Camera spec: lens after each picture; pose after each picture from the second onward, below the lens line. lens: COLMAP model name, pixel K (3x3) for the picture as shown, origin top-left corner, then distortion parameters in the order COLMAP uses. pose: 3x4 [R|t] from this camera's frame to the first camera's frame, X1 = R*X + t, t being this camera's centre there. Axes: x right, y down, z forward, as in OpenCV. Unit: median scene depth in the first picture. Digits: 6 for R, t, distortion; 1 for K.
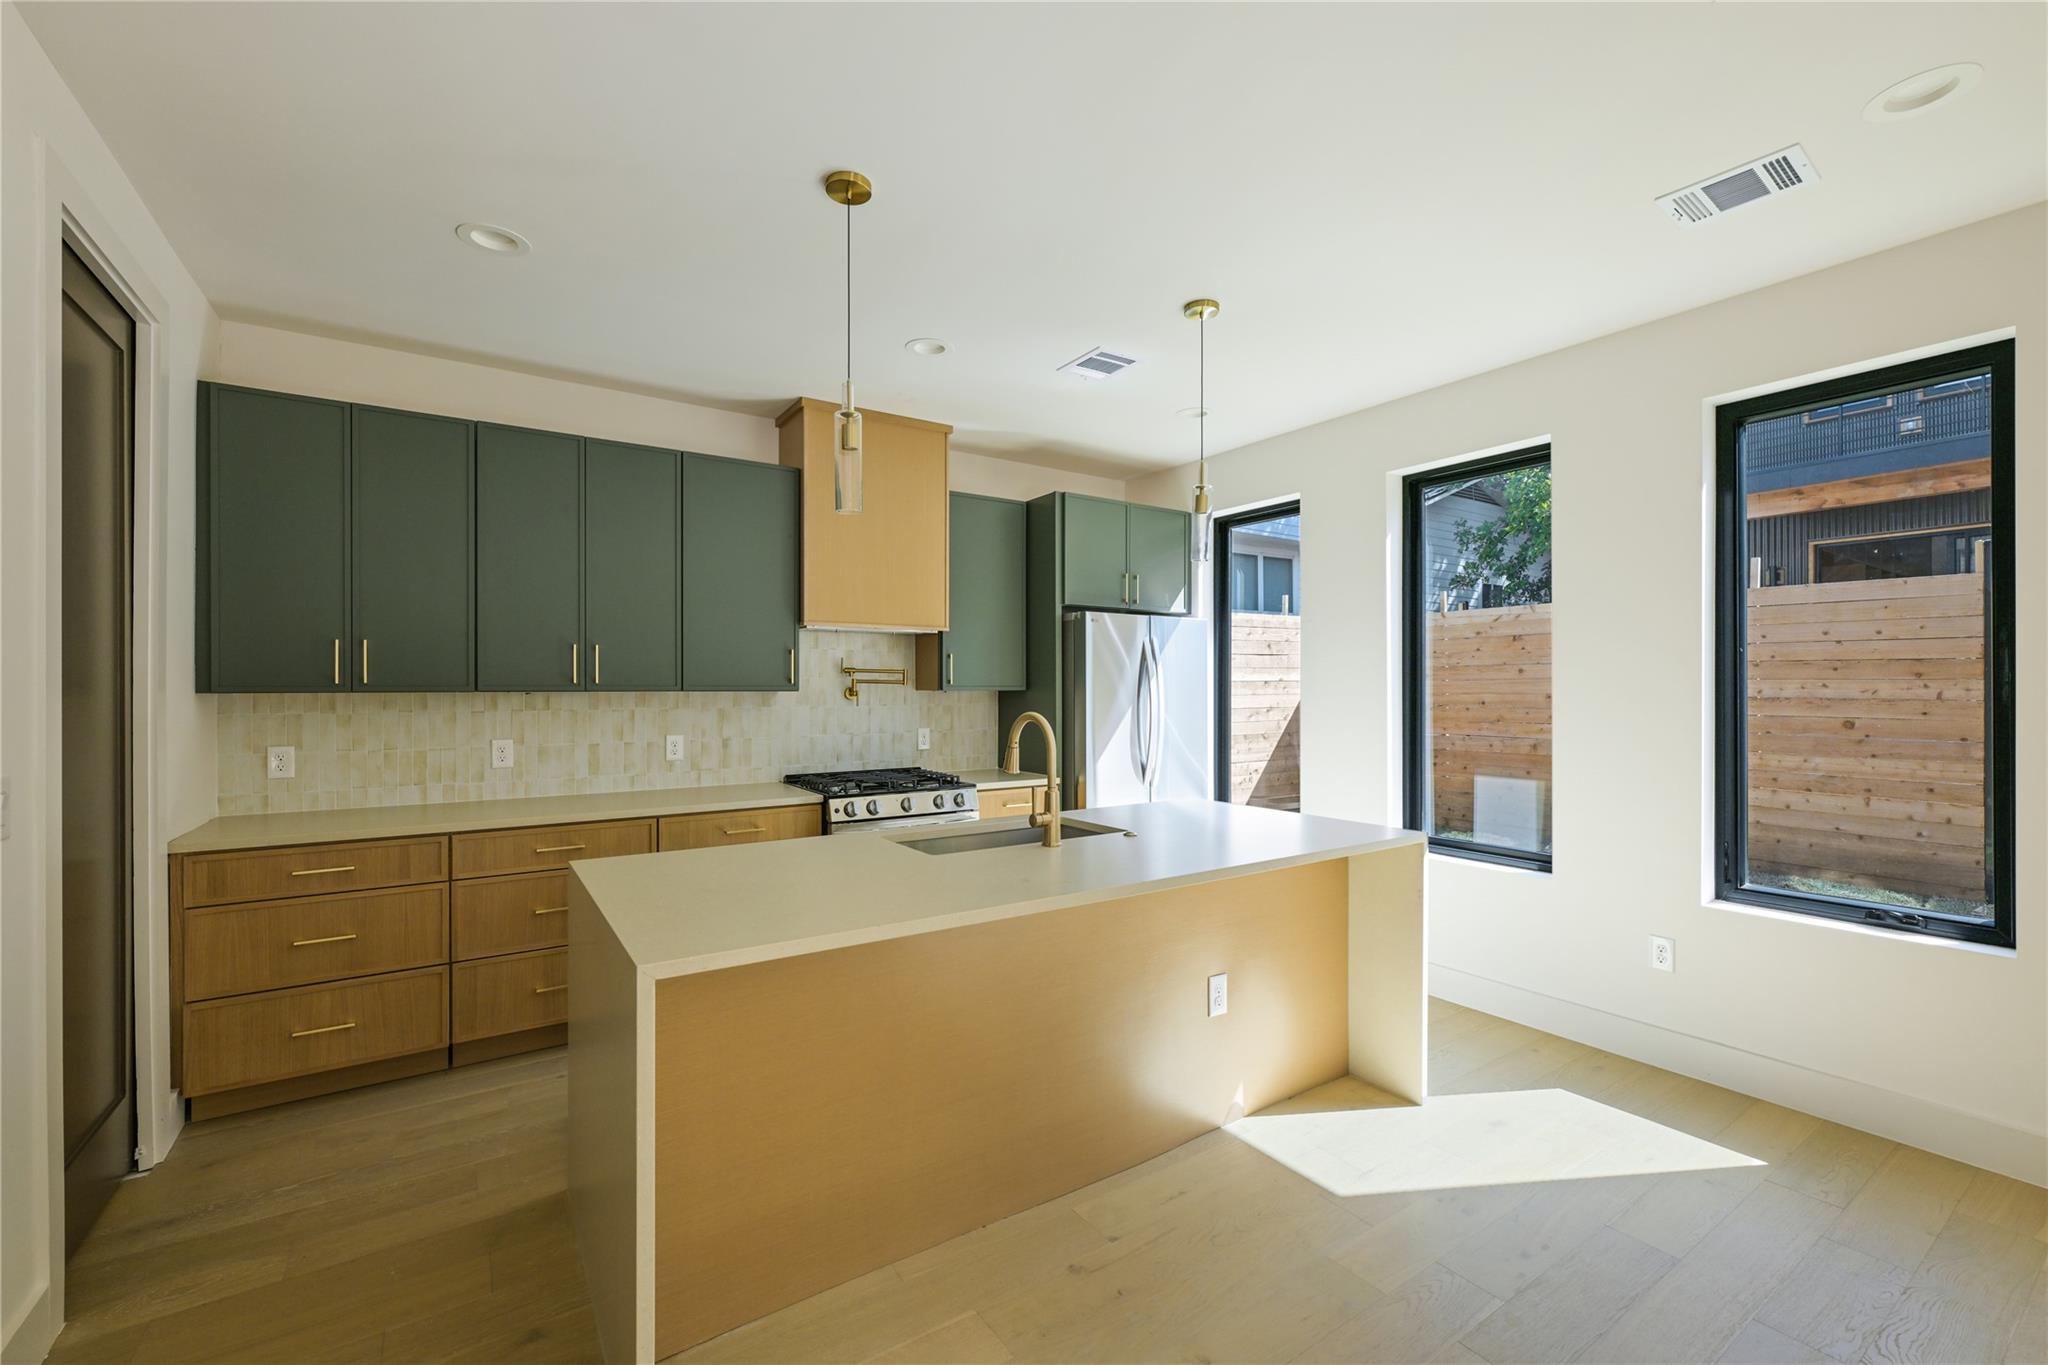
lens RADIAL K [[844.8, 0, 1024.0], [0, 844.8, 682.5], [0, 0, 1]] dist [0.002069, 0.000158]
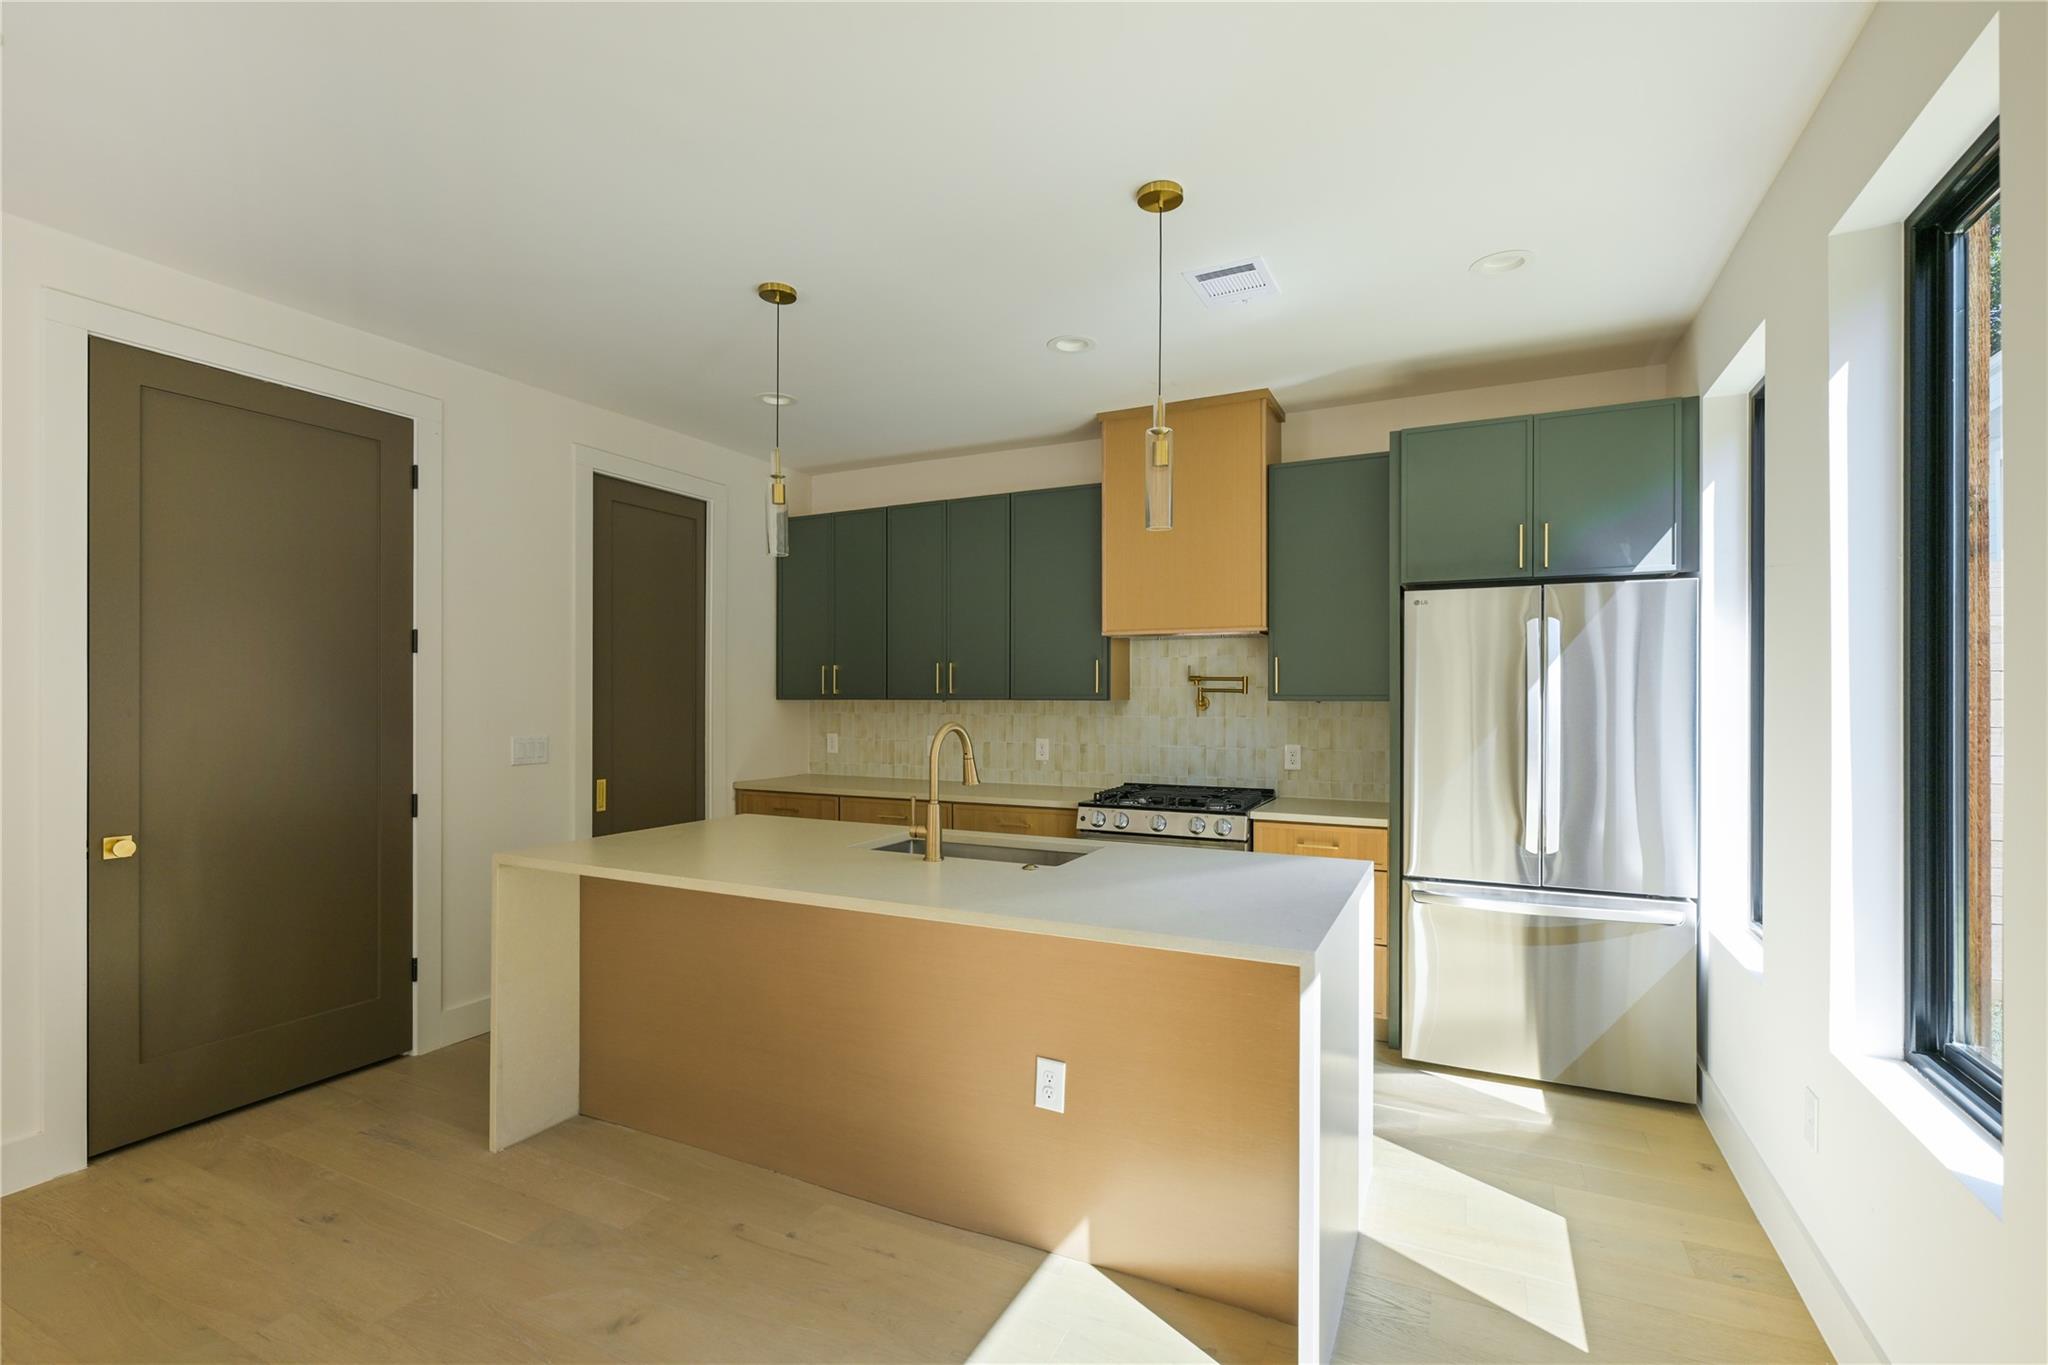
lens RADIAL K [[907.2, 0, 1025.4], [0, 907.2, 691.0], [0, 0, 1]] dist [-0.000714, -0.000296]
pose [[0.499840, -0.003378, -0.866111, 0.634085], [0.005045, 0.999987, -0.000989, -0.000703], [0.866103, -0.003875, 0.499850, 0.367045]]
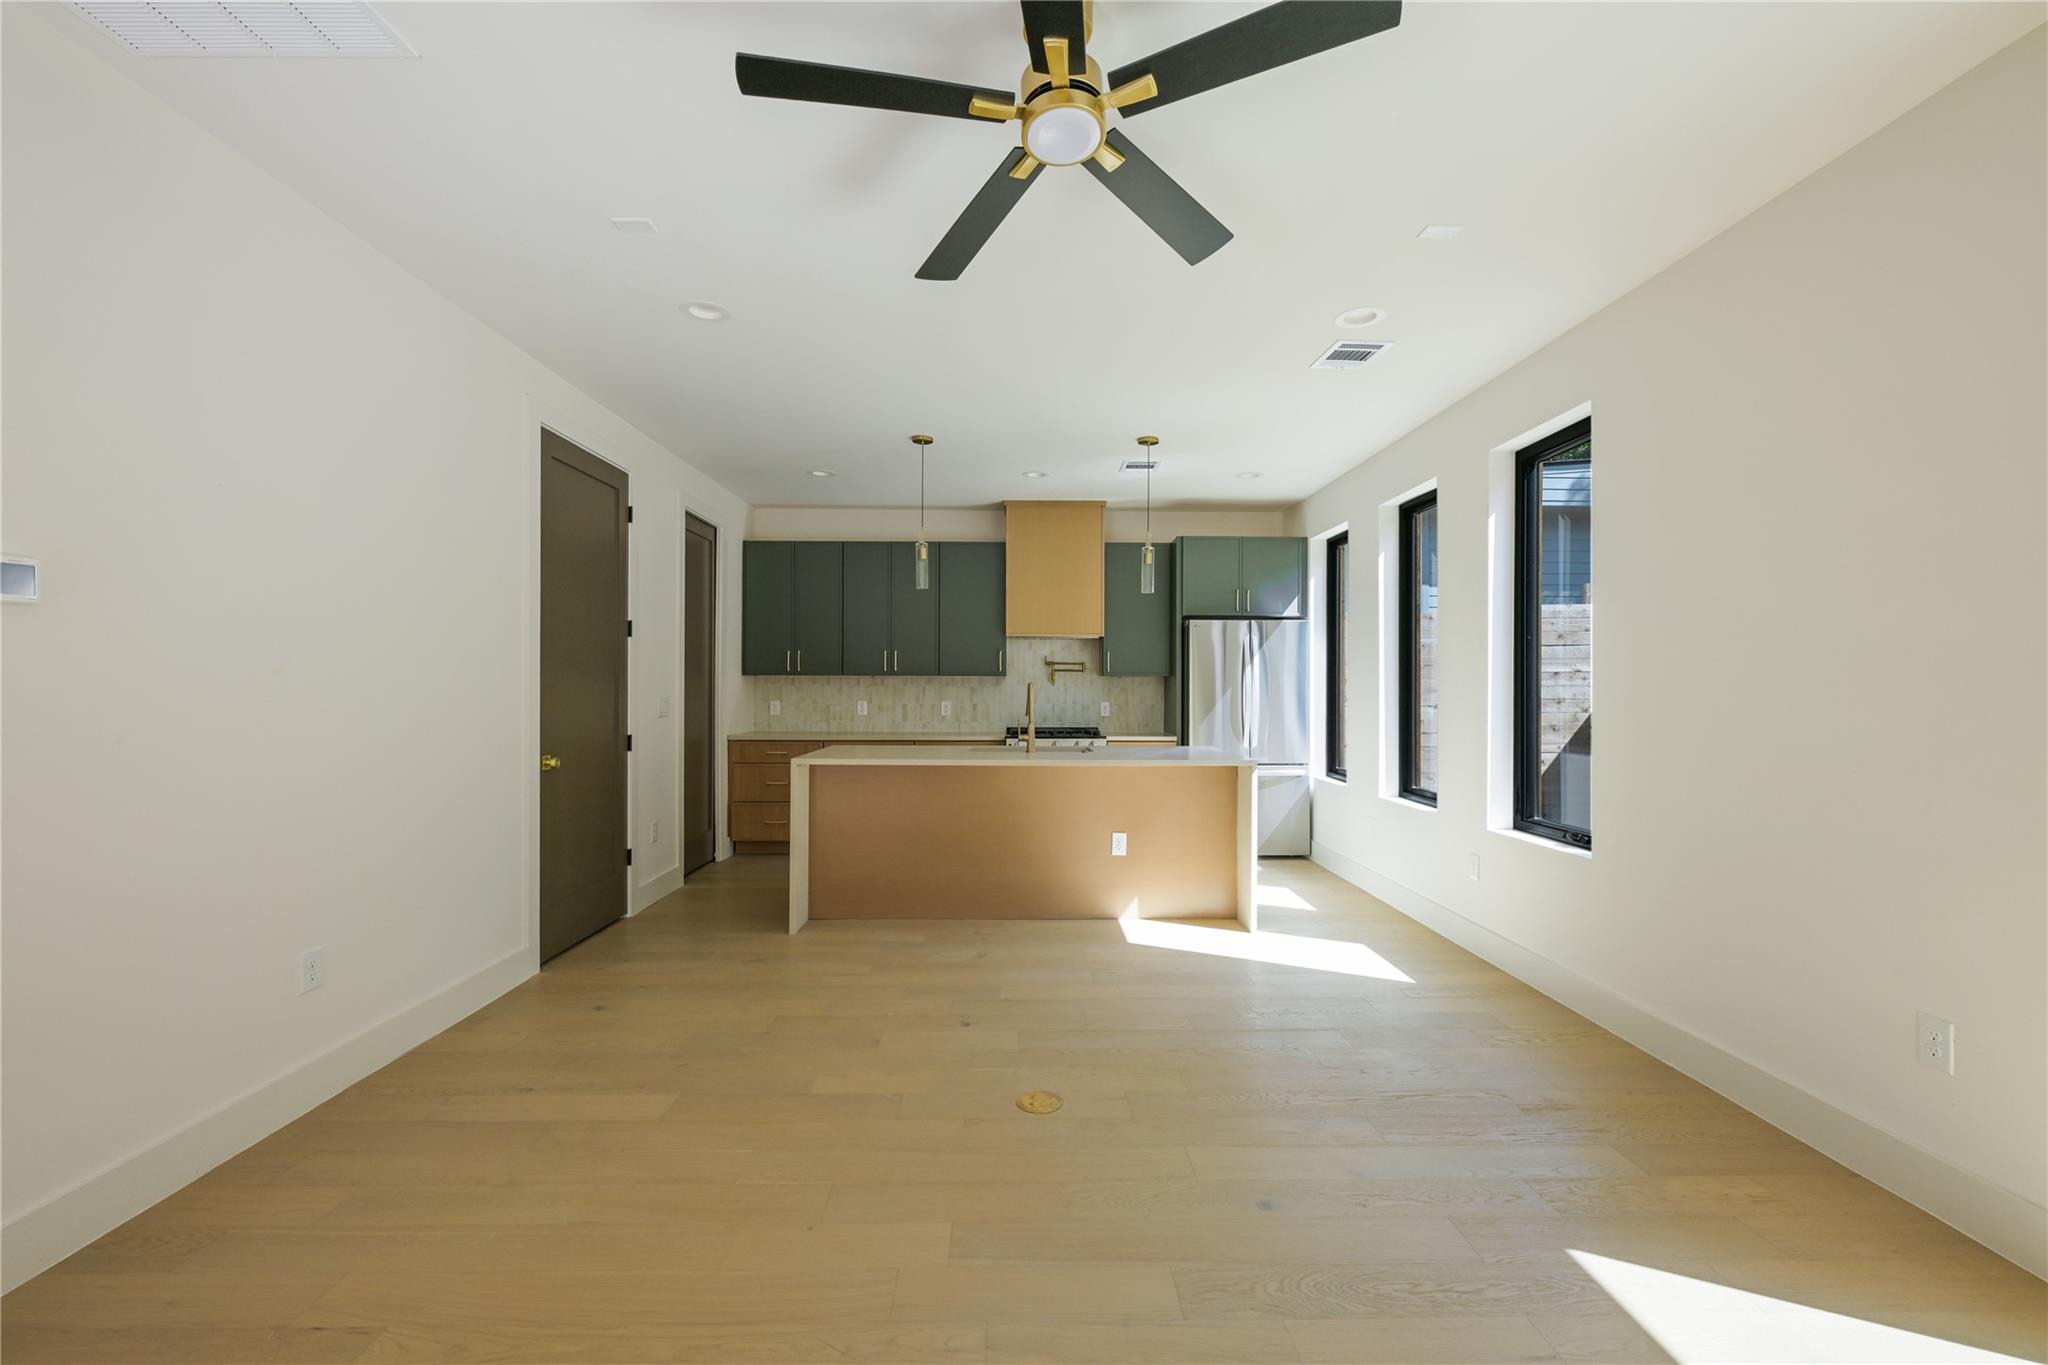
lens RADIAL K [[862.7, 0, 1018.8], [0, 862.7, 676.9], [0, 0, 1]] dist [0.000160, 0.000008]
pose [[0.836532, -0.001987, -0.547915, 0.686546], [-0.000198, 0.999992, -0.003930, 0.019136], [0.547918, 0.003396, 0.836525, -0.407069]]
